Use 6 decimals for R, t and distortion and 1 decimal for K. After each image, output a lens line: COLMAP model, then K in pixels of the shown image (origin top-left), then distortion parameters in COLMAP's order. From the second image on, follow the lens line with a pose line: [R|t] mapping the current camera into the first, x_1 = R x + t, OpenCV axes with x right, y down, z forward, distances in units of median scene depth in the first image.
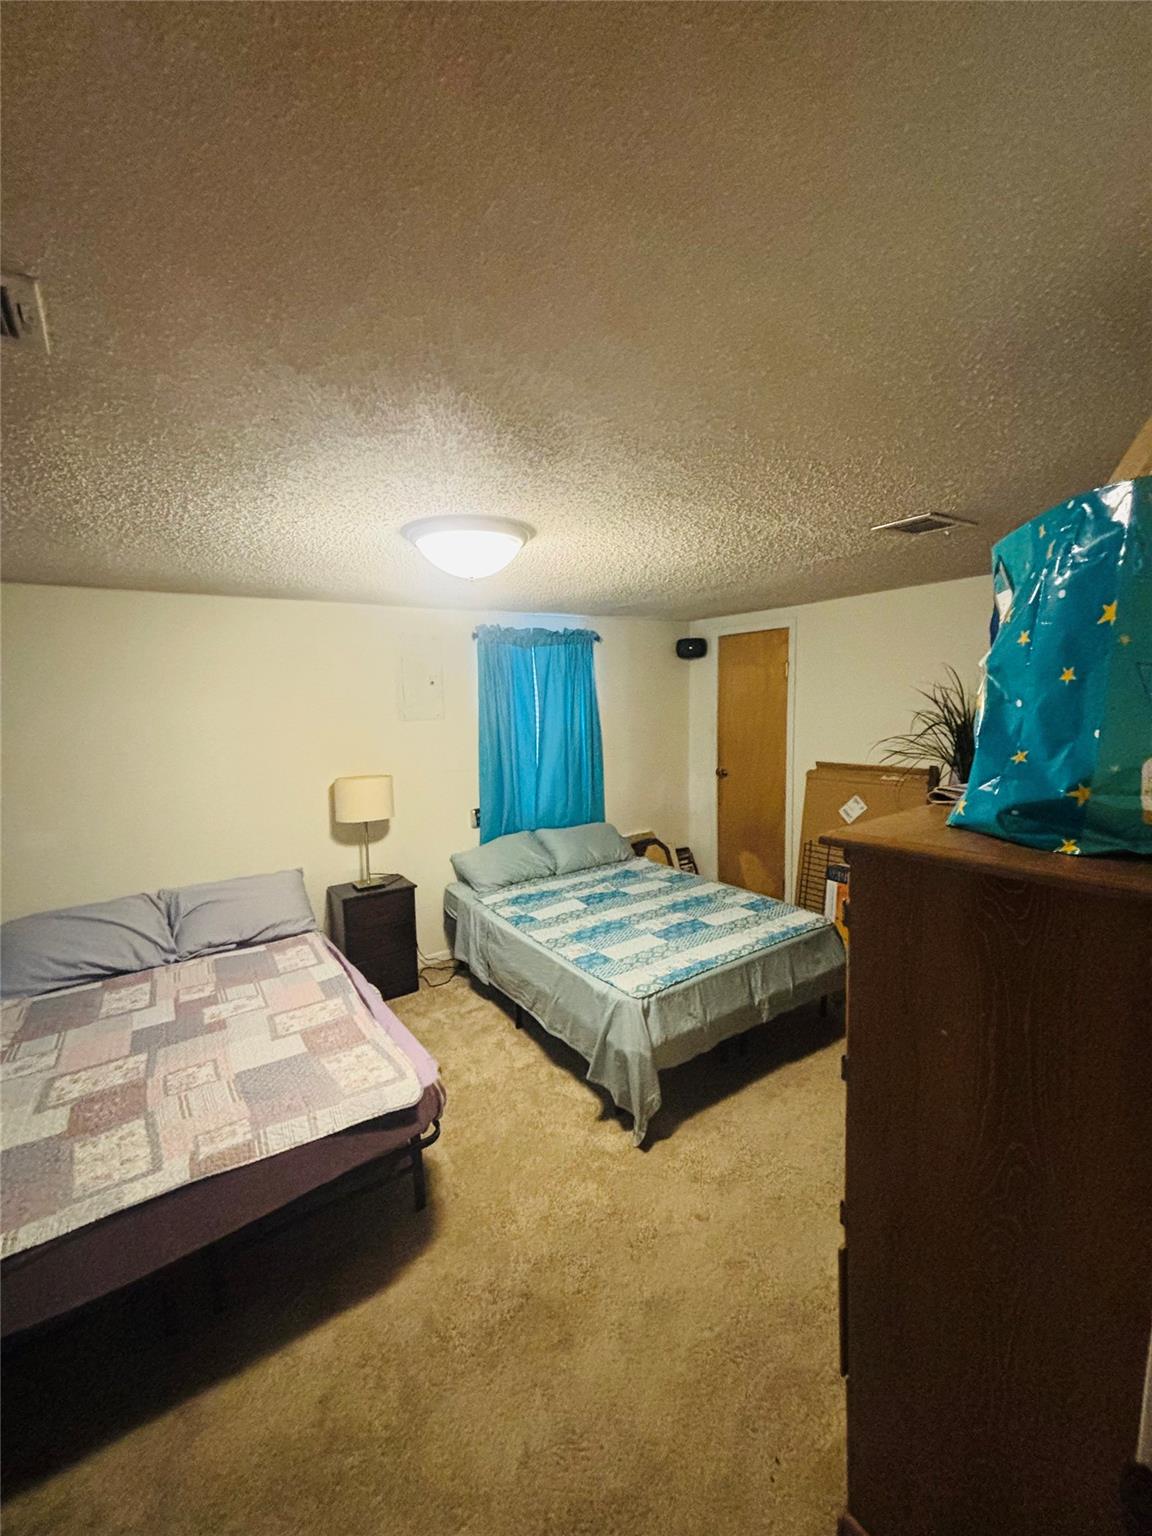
lens RADIAL K [[617.9, 0, 572.7], [0, 617.9, 760.4], [0, 0, 1]] dist [-0.009518, 0.000283]
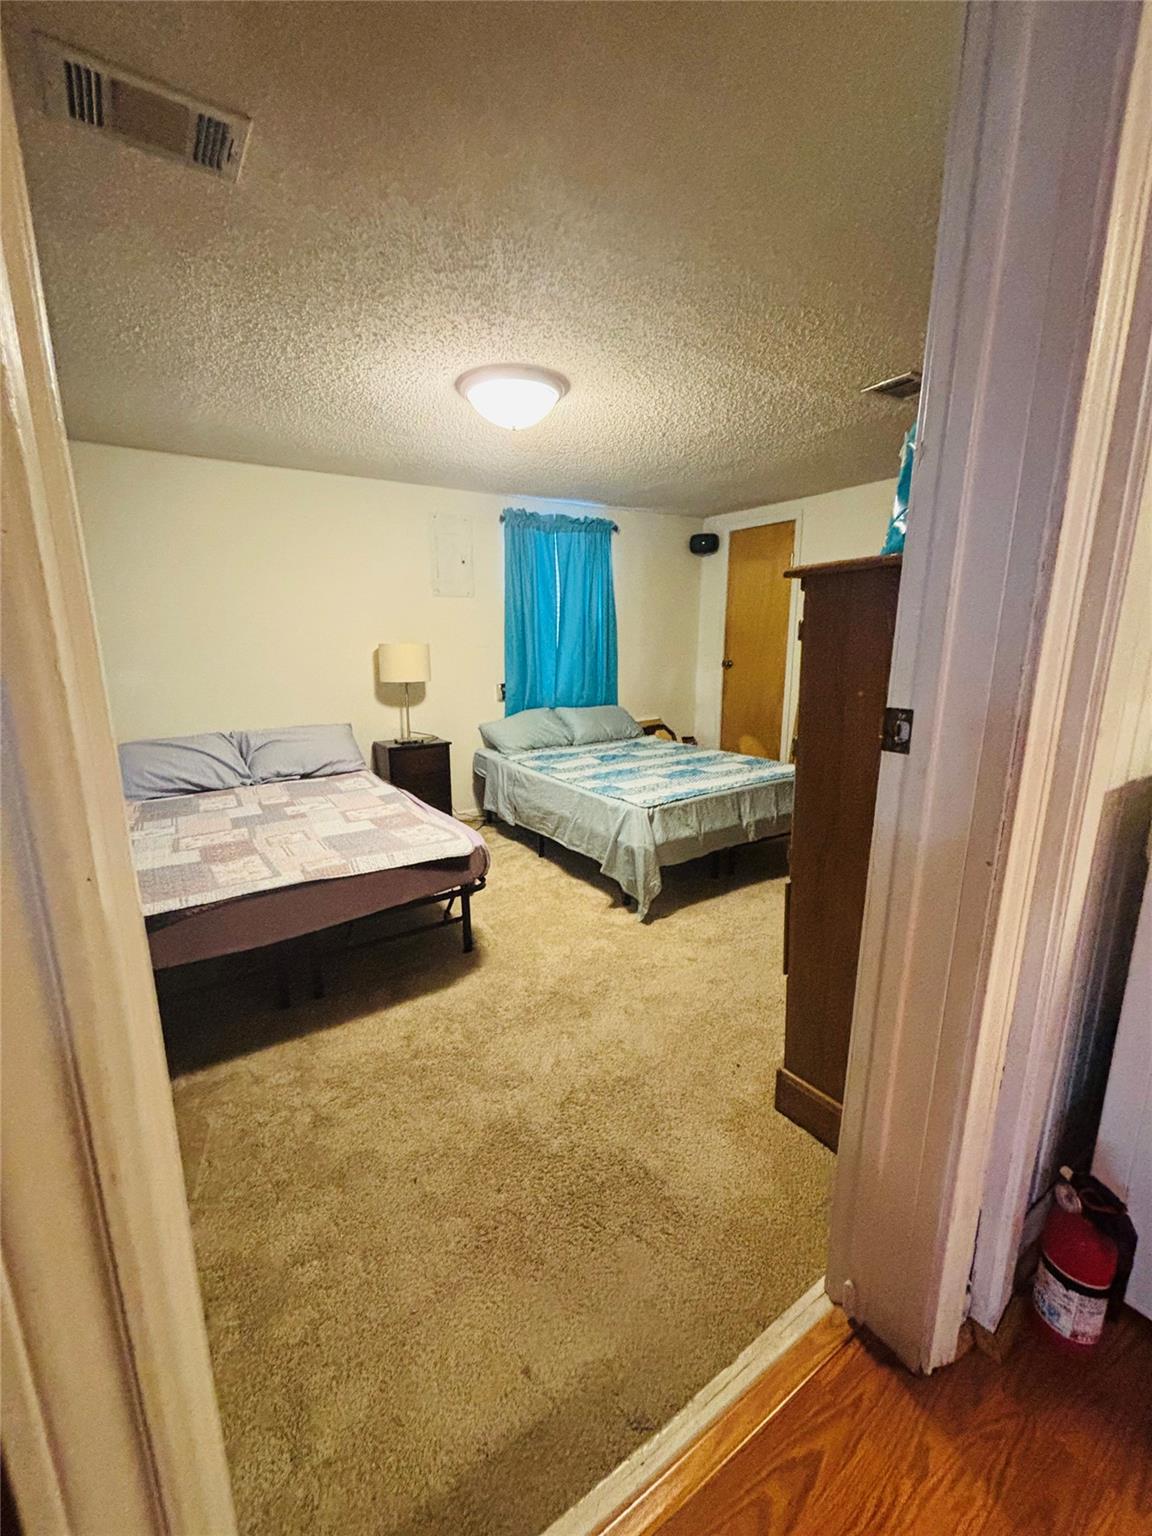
lens RADIAL K [[622.0, 0, 576.6], [0, 622.0, 766.1], [0, 0, 1]] dist [0.000453, 0.000366]
pose [[0.999761, 0.020813, -0.006750, -0.017550], [-0.020028, 0.994716, 0.100697, 0.157959], [0.008810, -0.100537, 0.994894, -0.170169]]
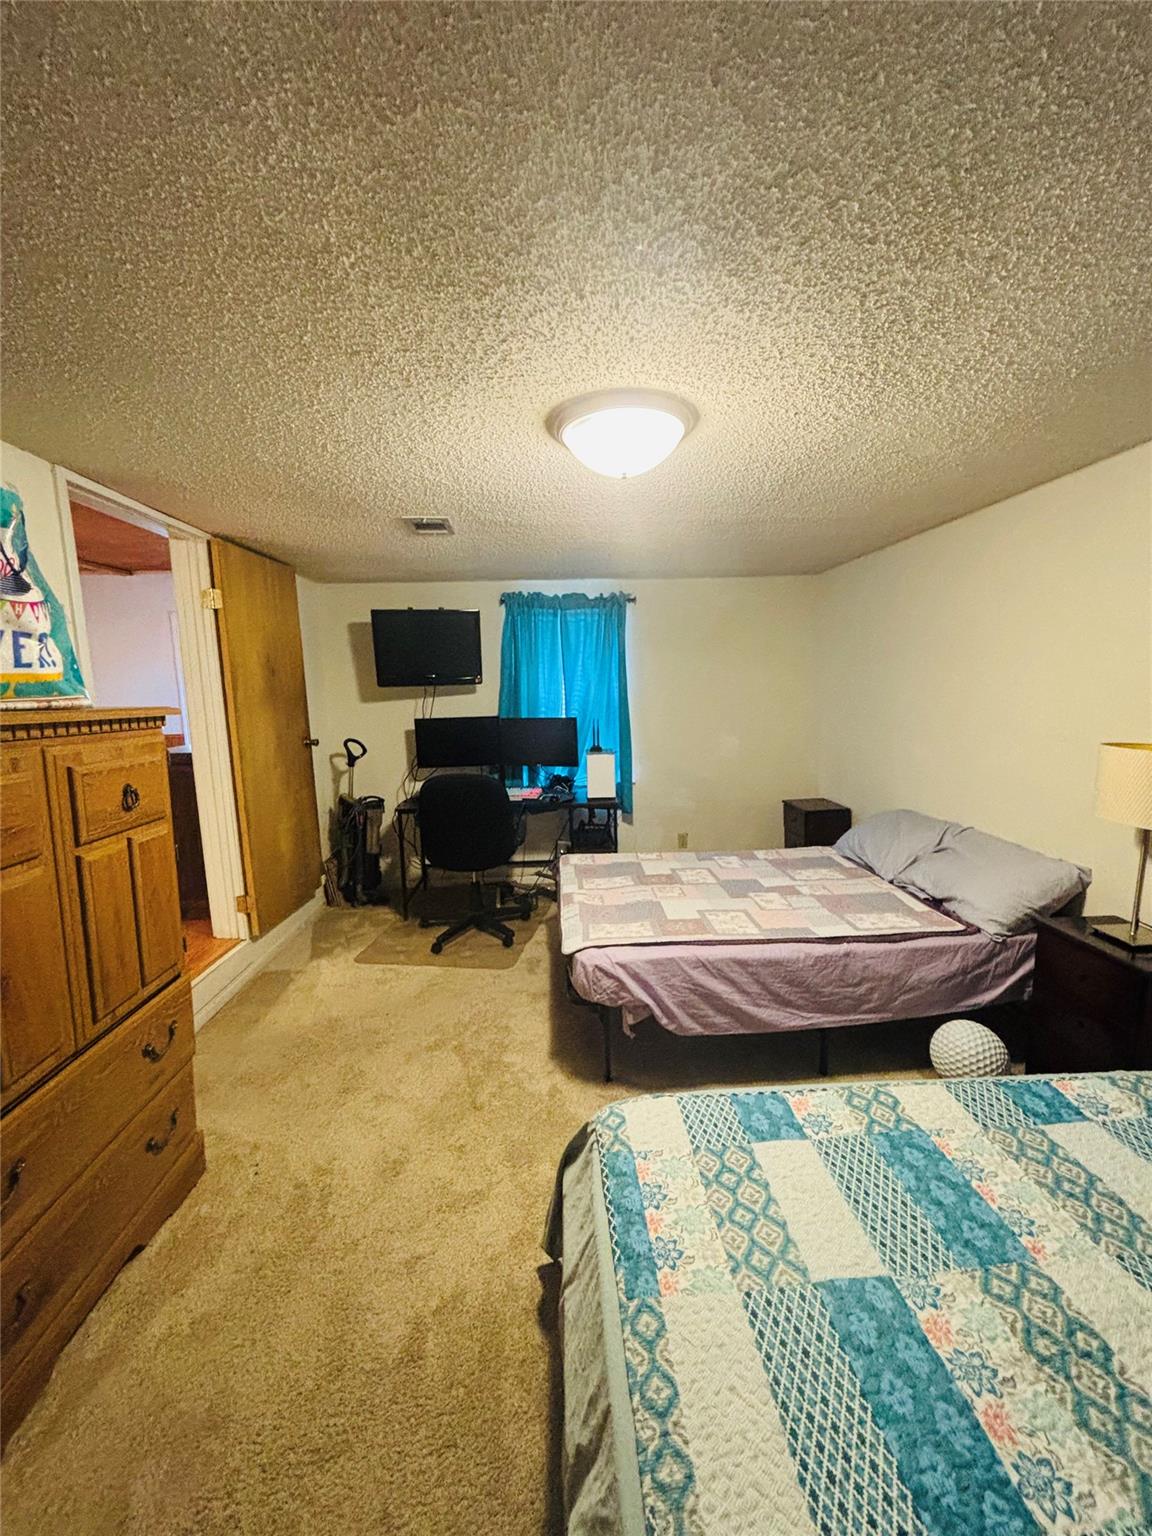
lens RADIAL K [[622.0, 0, 576.6], [0, 622.0, 766.1], [0, 0, 1]] dist [0.000453, 0.000366]
pose [[-0.524516, 0.145619, -0.838855, 0.481966], [-0.055601, 0.977303, 0.204419, -0.048823], [0.849583, 0.153862, -0.504514, 1.044430]]
